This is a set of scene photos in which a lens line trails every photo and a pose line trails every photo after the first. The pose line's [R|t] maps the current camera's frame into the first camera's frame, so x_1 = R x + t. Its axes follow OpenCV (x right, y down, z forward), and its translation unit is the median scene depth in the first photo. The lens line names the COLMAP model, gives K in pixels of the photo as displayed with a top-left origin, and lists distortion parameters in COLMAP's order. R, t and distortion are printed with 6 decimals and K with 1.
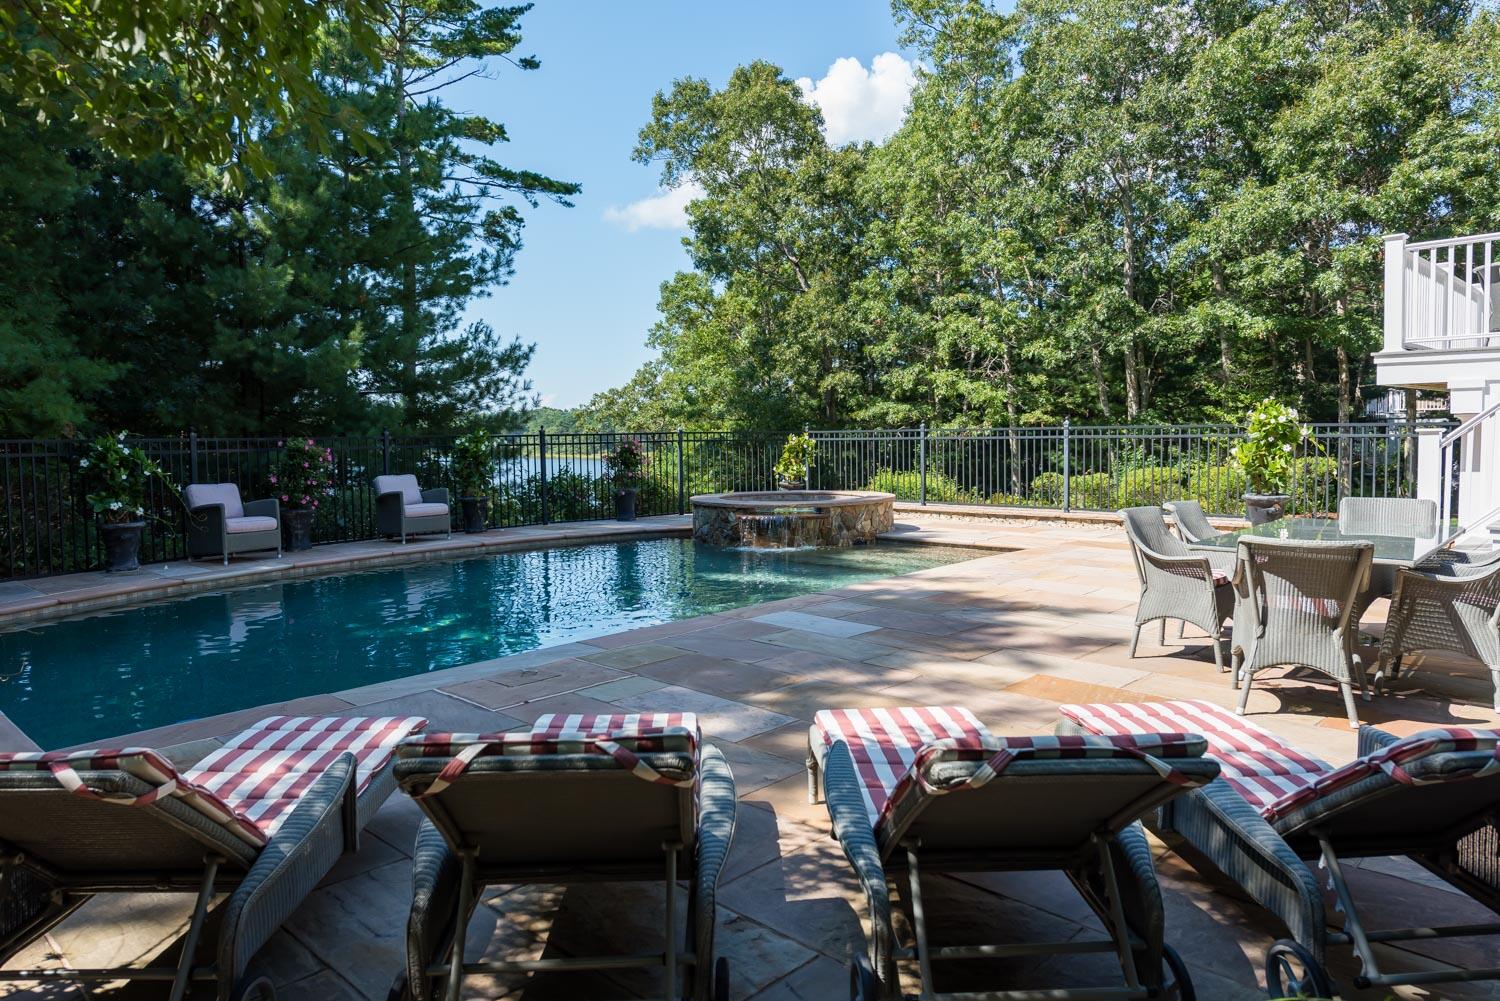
lens RADIAL K [[967.7, 0, 746.8], [0, 967.7, 500.3], [0, 0, 1]] dist [0.014891, -0.018070]
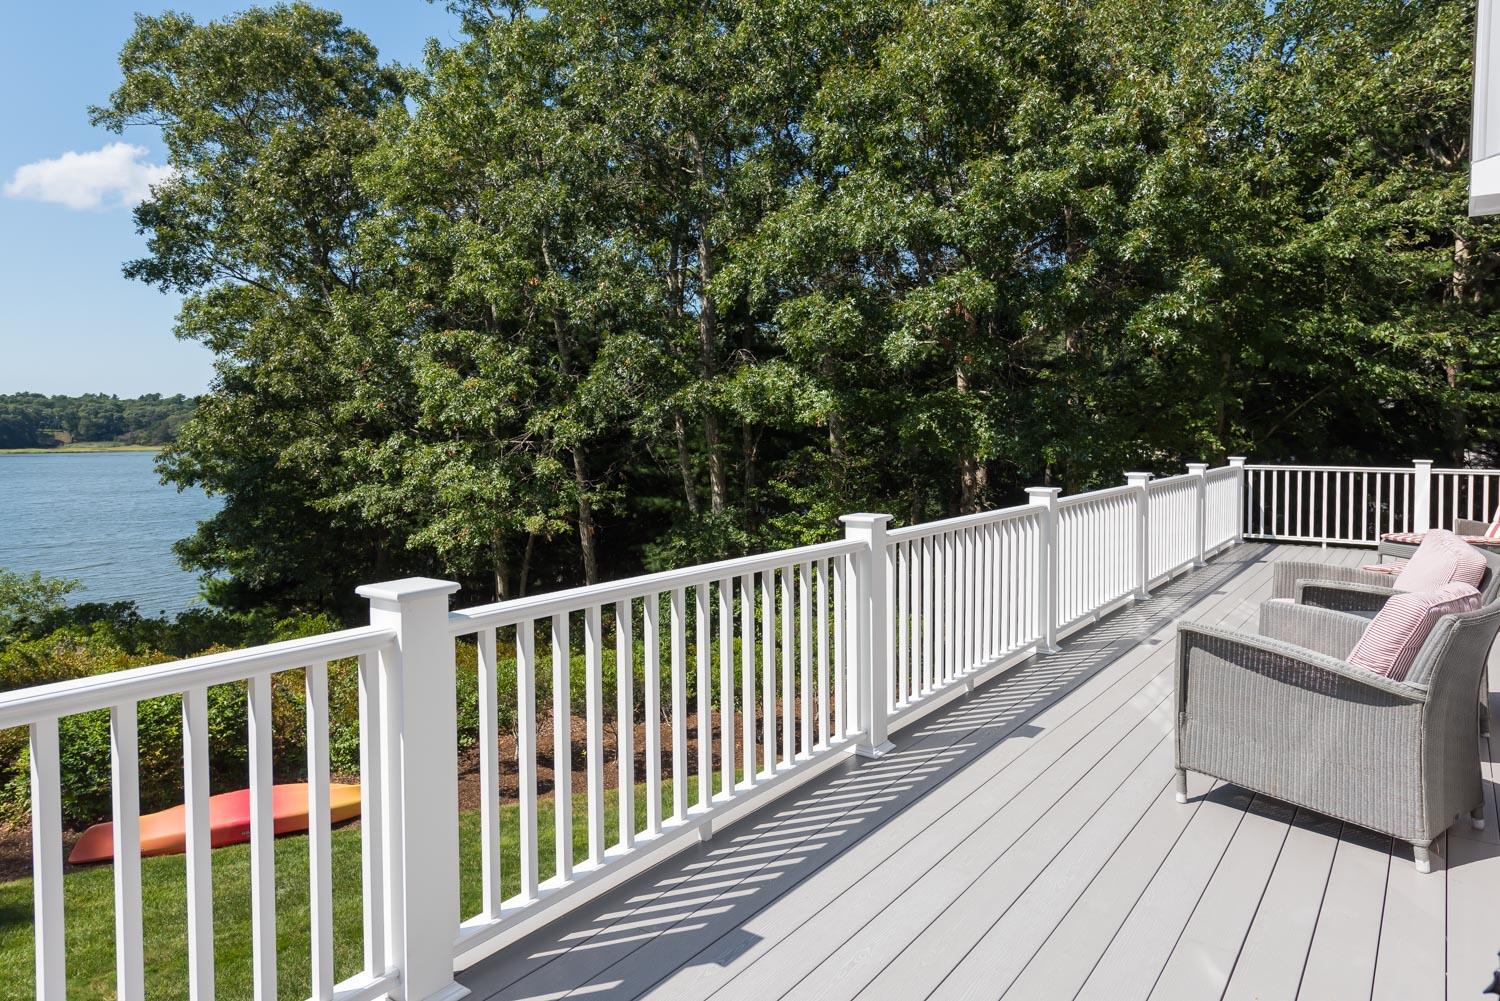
lens RADIAL K [[918.2, 0, 747.8], [0, 918.2, 460.2], [0, 0, 1]] dist [0.009243, -0.013370]
pose [[0.990781, 0.012953, 0.134854, 0.355134], [-0.008449, 0.999389, -0.033917, -0.109254], [-0.135210, 0.032465, 0.990285, 0.360895]]
